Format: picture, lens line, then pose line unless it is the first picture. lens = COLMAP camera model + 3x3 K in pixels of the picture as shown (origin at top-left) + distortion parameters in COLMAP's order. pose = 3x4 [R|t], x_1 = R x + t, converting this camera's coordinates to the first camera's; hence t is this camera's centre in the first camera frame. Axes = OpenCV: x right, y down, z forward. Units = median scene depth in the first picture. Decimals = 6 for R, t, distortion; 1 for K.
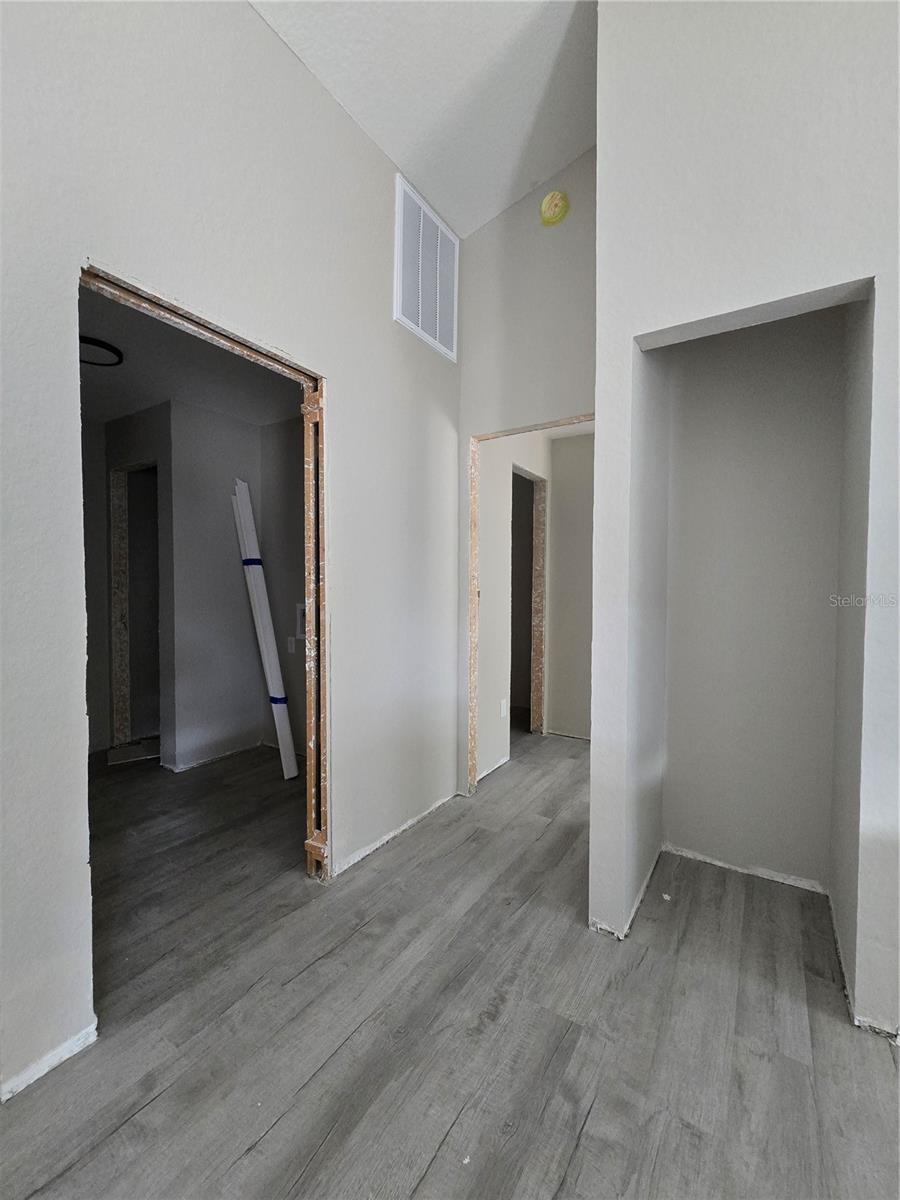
lens RADIAL K [[491.3, 0, 453.7], [0, 491.3, 600.7], [0, 0, 1]] dist [-0.004956, 0.000305]
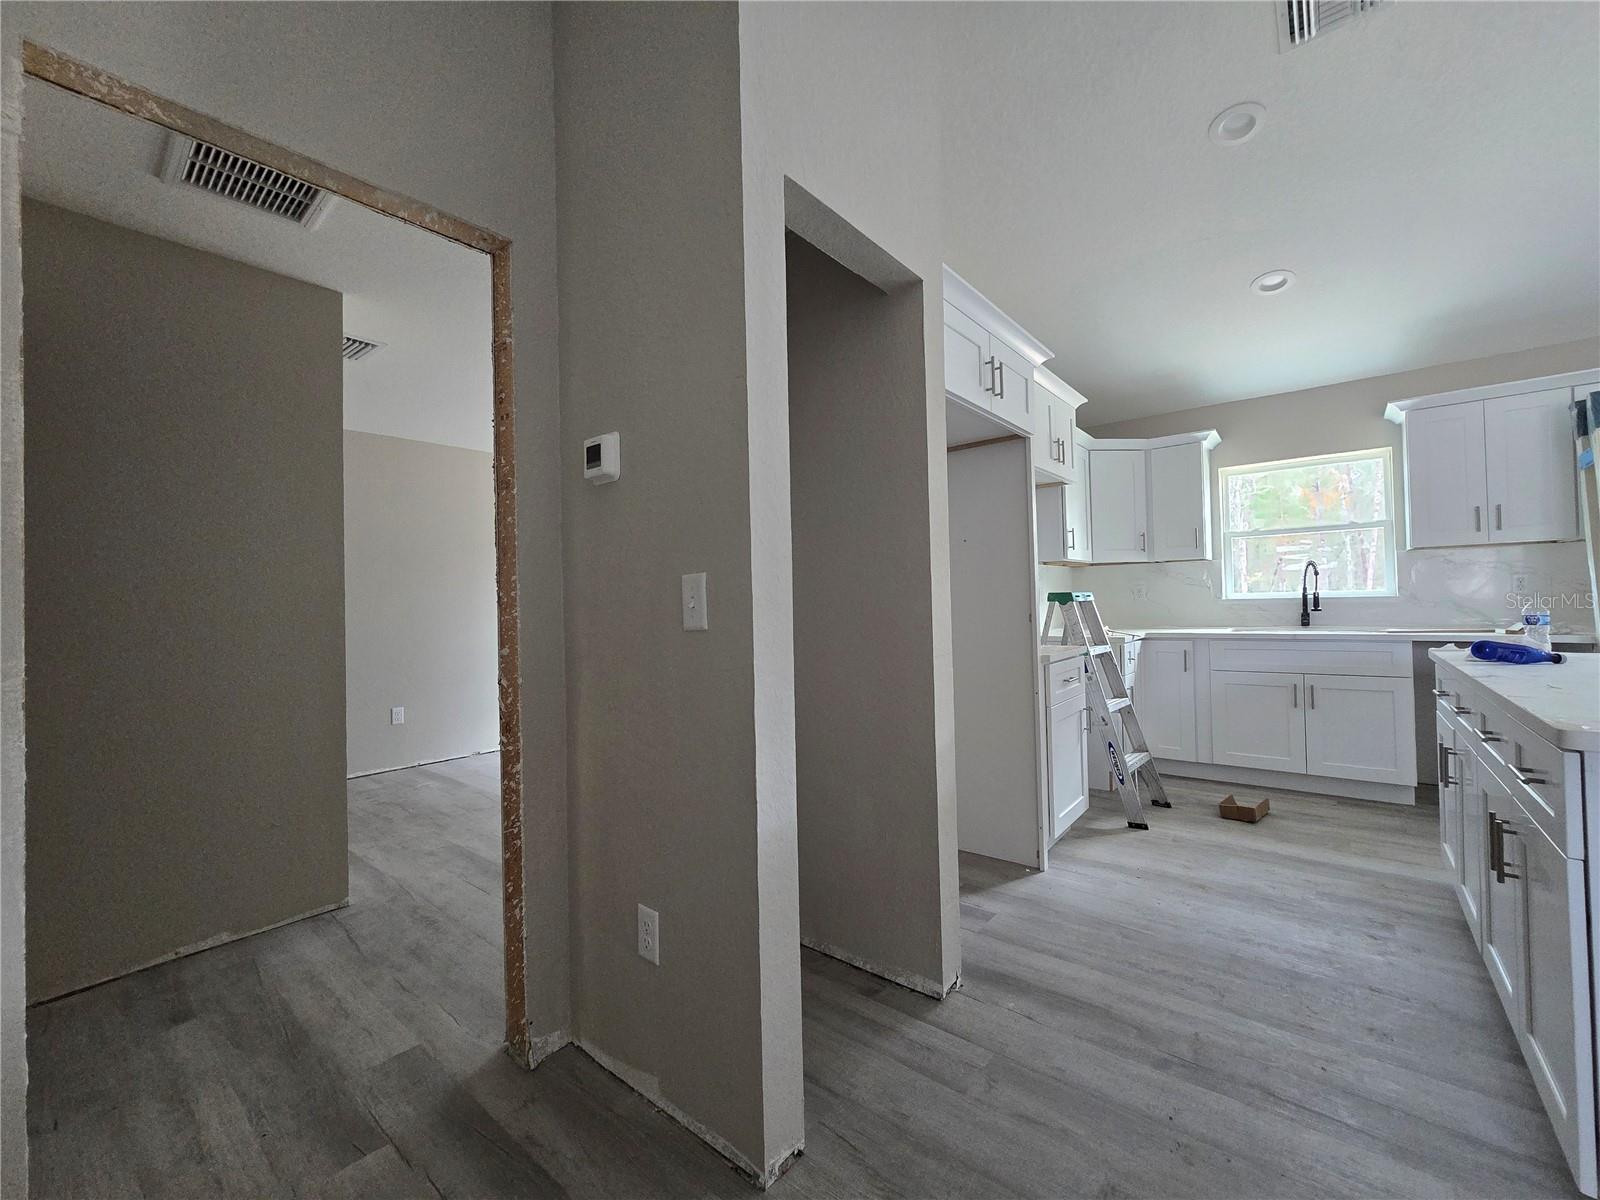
lens RADIAL K [[655.0, 0, 800.7], [0, 655.0, 595.8], [0, 0, 1]] dist [-0.004956, 0.000305]
pose [[0.120004, 0.007854, 0.992742, -0.443024], [0.055505, 0.998352, -0.014608, 0.025859], [-0.991221, 0.056855, 0.119370, 0.842603]]
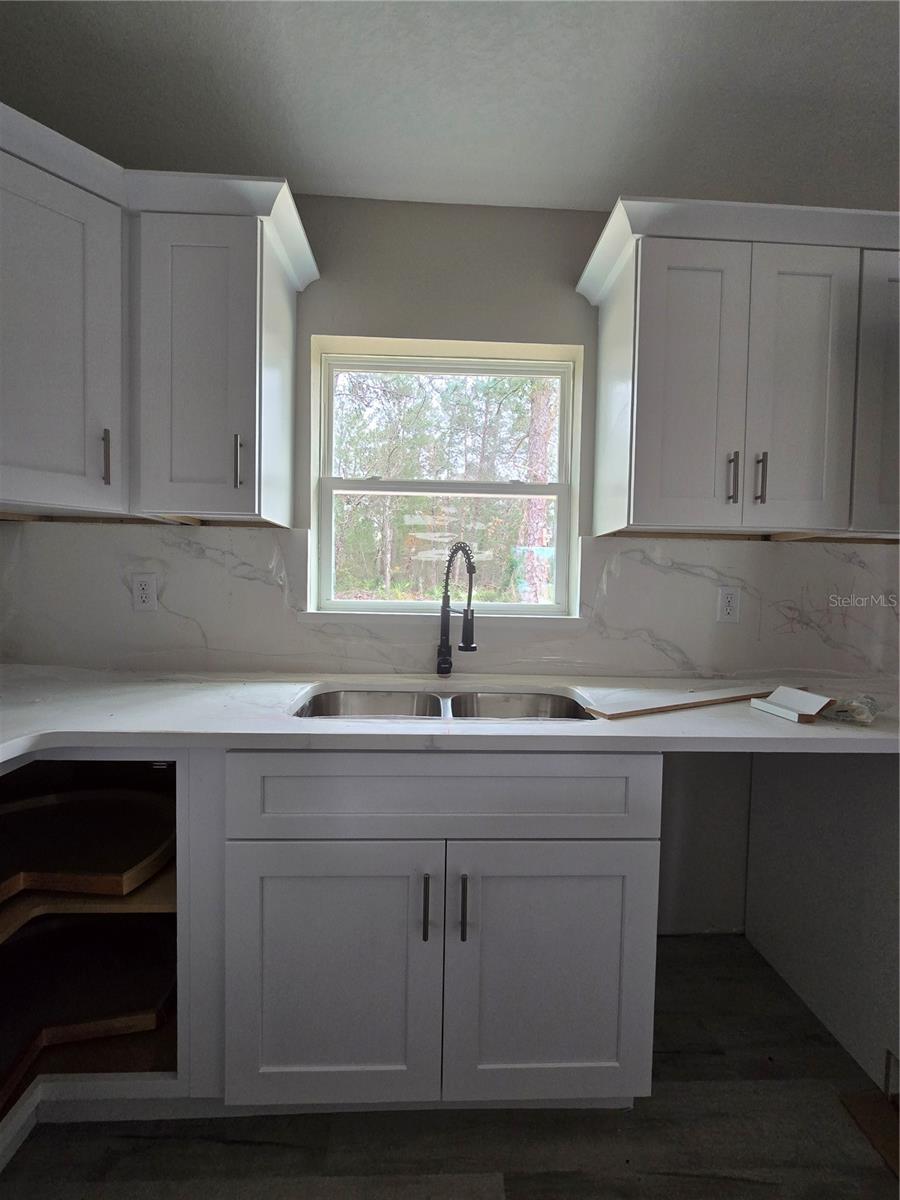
lens RADIAL K [[491.3, 0, 449.8], [0, 491.3, 599.0], [0, 0, 1]] dist [-0.004956, 0.000305]
pose [[-0.561194, -0.044272, 0.826500, 1.363210], [0.004068, 0.998409, 0.056243, 0.017880], [-0.827675, 0.034926, -0.560121, -0.180372]]
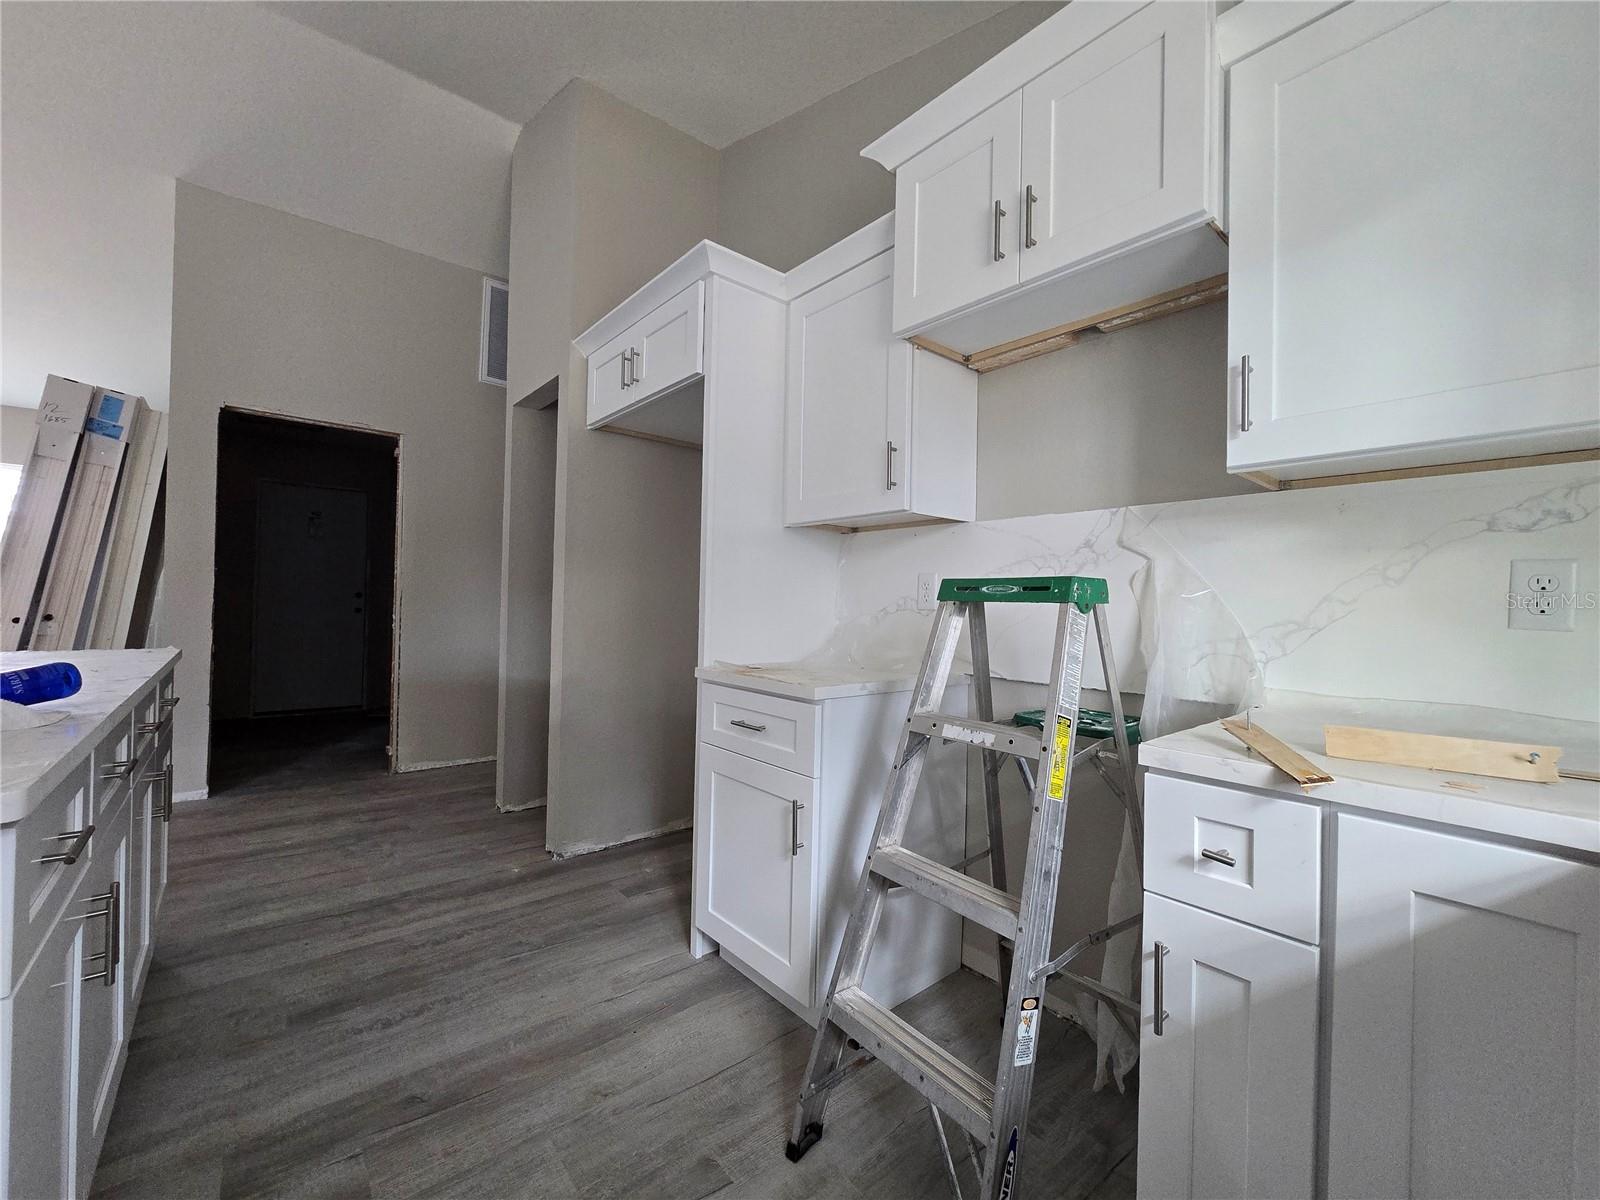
lens RADIAL K [[655.0, 0, 800.5], [0, 655.0, 597.4], [0, 0, 1]] dist [-0.004956, 0.000305]
pose [[0.953261, 0.020841, -0.301427, 1.705490], [-0.033474, 0.998762, -0.036806, 0.092266], [0.300287, 0.045176, 0.952778, -0.592894]]
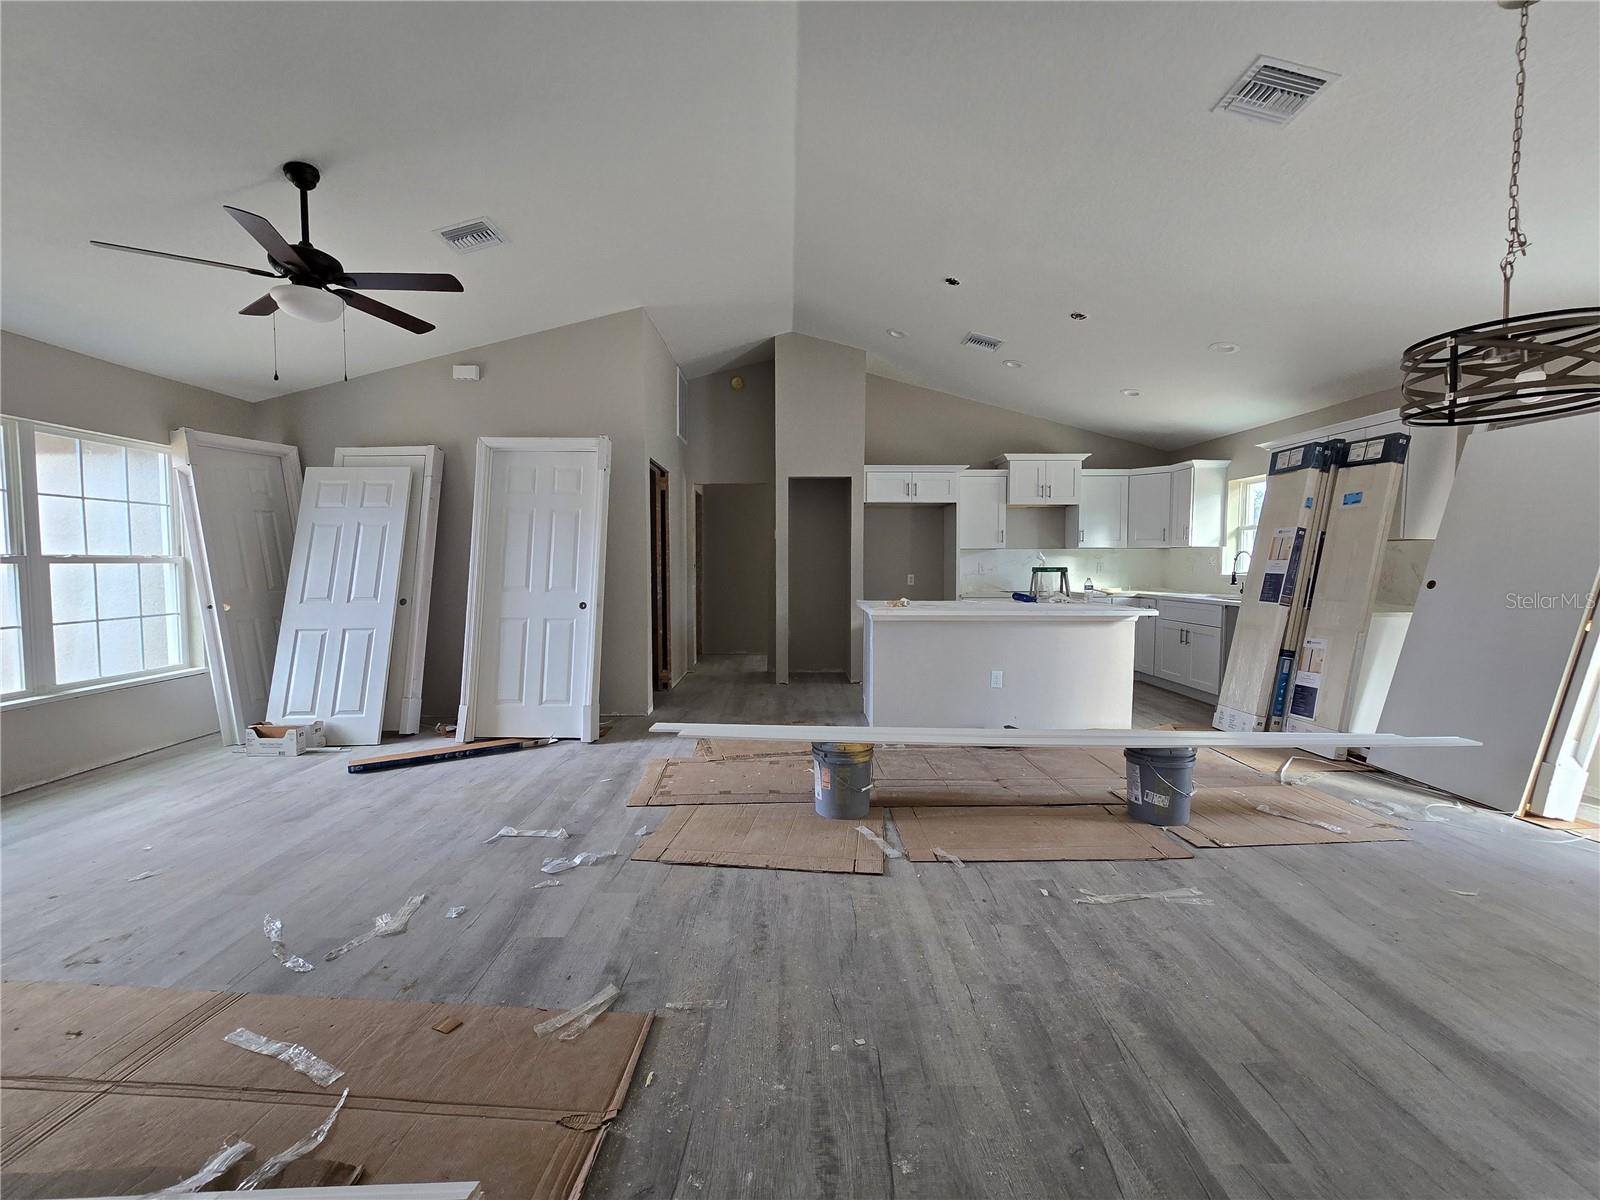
lens RADIAL K [[655.0, 0, 800.9], [0, 655.0, 595.8], [0, 0, 1]] dist [-0.004956, 0.000305]
pose [[0.833871, -0.029591, 0.551165, -1.645883], [0.017829, 0.999485, 0.026686, 0.071267], [-0.551671, -0.012426, 0.833969, -2.178543]]
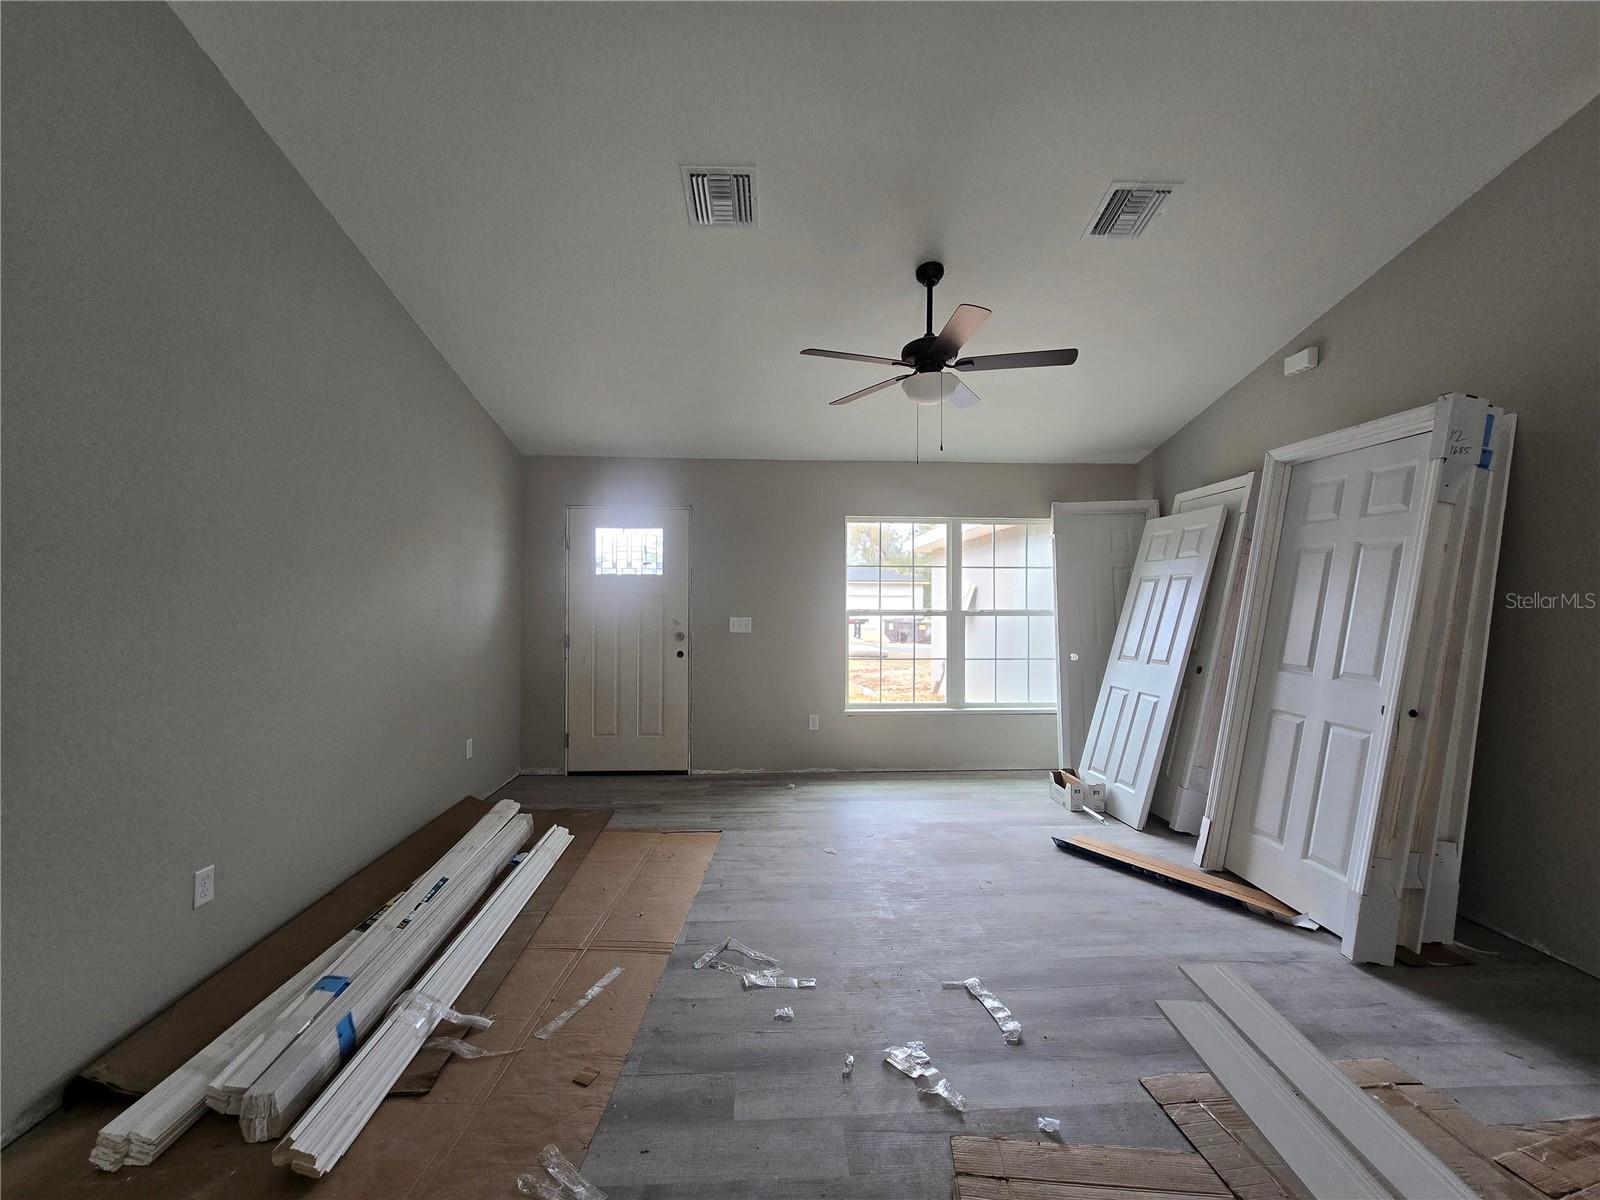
lens RADIAL K [[655.0, 0, 809.7], [0, 655.0, 598.5], [0, 0, 1]] dist [-0.004956, 0.000305]
pose [[0.585674, 0.002198, -0.810544, -0.514091], [-0.031207, 0.999316, -0.019840, -0.017165], [0.809946, 0.036915, 0.585342, -1.417497]]
